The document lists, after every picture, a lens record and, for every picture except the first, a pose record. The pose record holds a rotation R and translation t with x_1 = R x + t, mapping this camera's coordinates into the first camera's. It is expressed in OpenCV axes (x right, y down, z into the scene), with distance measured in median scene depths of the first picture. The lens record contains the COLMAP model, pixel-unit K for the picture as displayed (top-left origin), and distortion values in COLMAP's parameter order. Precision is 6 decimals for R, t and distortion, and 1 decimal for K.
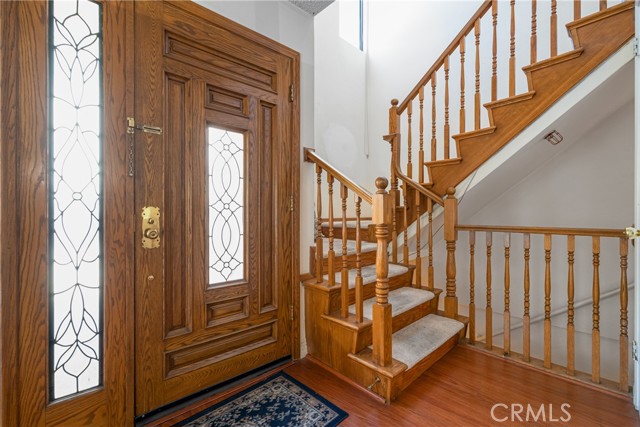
lens RADIAL K [[285.4, 0, 320.1], [0, 285.4, 209.7], [0, 0, 1]] dist [-0.000513, -0.000015]
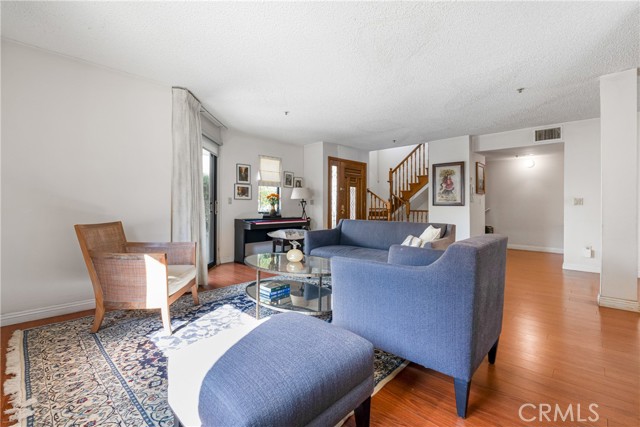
lens RADIAL K [[285.4, 0, 320.1], [0, 285.4, 209.7], [0, 0, 1]] dist [-0.000513, -0.000015]
pose [[0.998956, -0.000373, 0.045691, -0.742086], [-0.000262, 0.999904, 0.013875, 0.002203], [-0.045692, -0.013872, 0.998859, -2.347687]]
